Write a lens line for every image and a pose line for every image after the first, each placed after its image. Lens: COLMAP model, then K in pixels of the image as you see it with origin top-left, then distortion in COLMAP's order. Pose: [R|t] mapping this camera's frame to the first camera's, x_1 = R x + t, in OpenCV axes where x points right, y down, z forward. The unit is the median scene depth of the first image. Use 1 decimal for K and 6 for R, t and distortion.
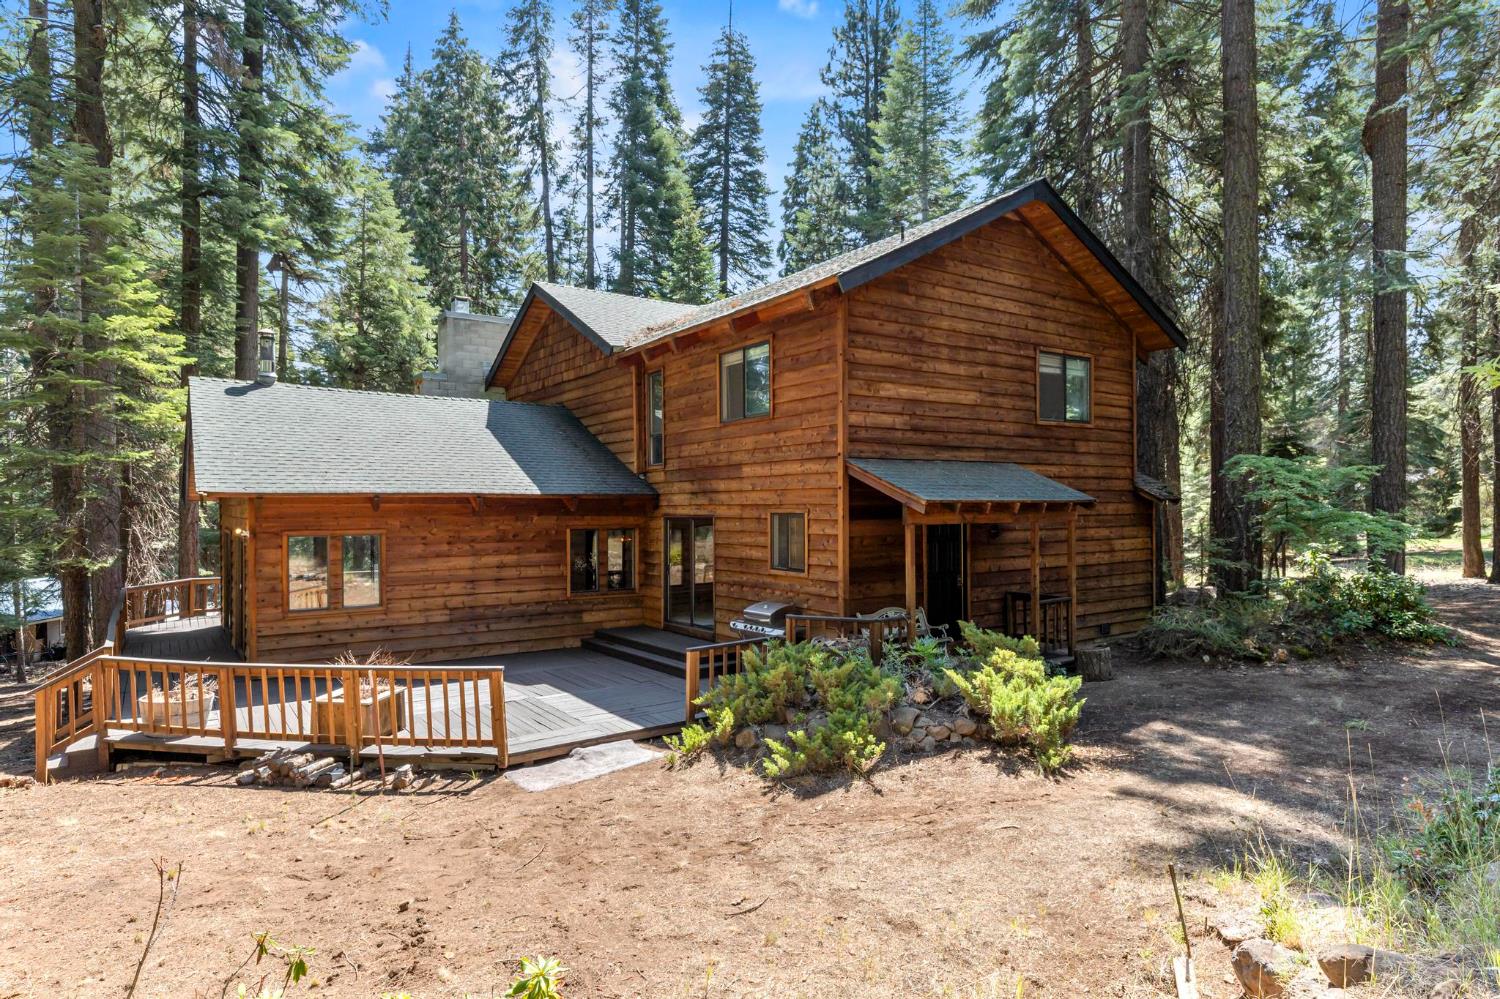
lens RADIAL K [[834.9, 0, 742.7], [0, 834.9, 505.8], [0, 0, 1]] dist [-0.001275, 0.001352]
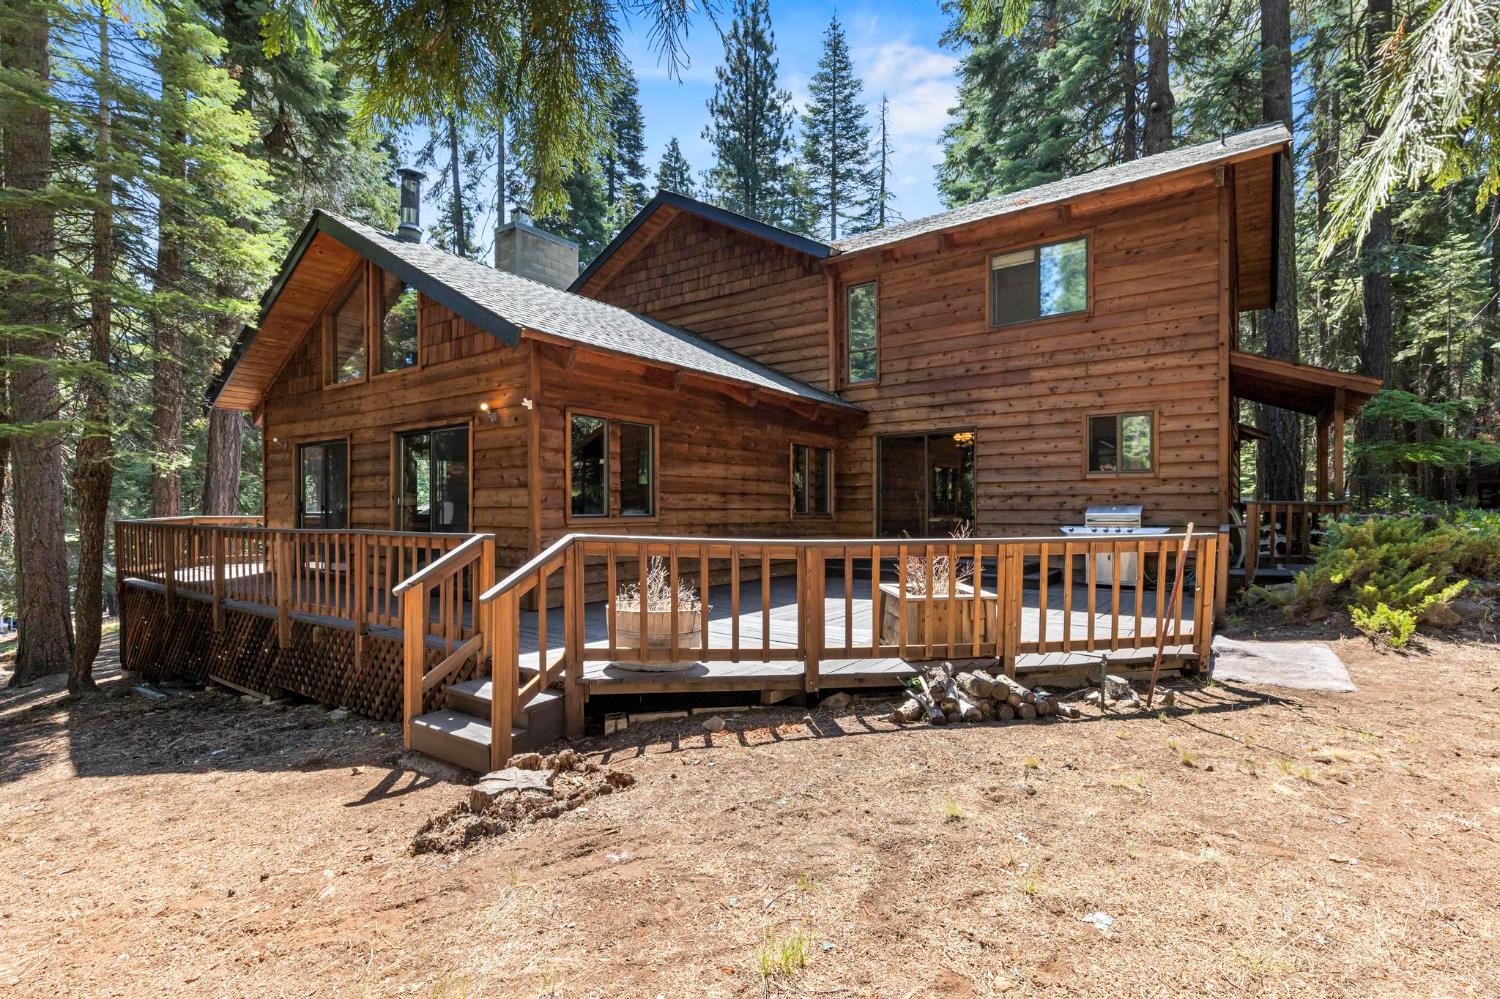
lens RADIAL K [[693.4, 0, 746.7], [0, 693.4, 503.2], [0, 0, 1]] dist [0.001434, 0.000490]
pose [[0.947502, 0.009704, 0.319603, -0.608004], [-0.007004, 0.999929, -0.009596, 0.123382], [-0.319673, 0.006854, 0.947503, 0.388843]]
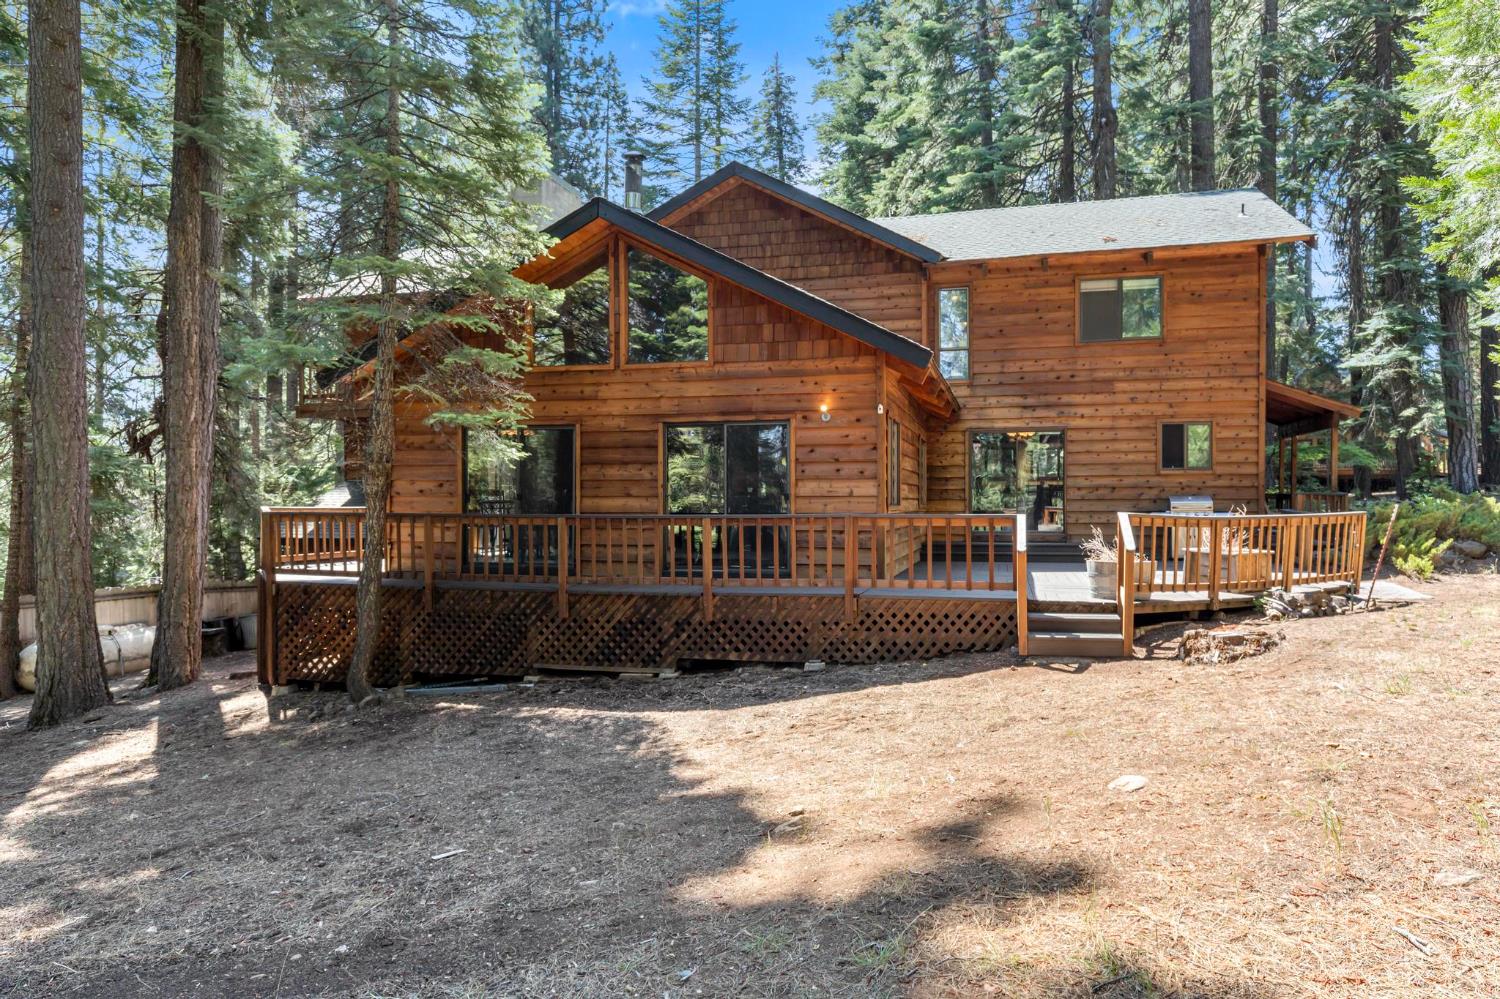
lens RADIAL K [[950.9, 0, 750.1], [0, 950.9, 504.7], [0, 0, 1]] dist [-0.004065, -0.000617]
pose [[0.761817, 0.006591, 0.647759, -1.315255], [-0.006046, 0.999977, -0.003065, 0.136496], [-0.647764, -0.001581, 0.761839, 0.370663]]
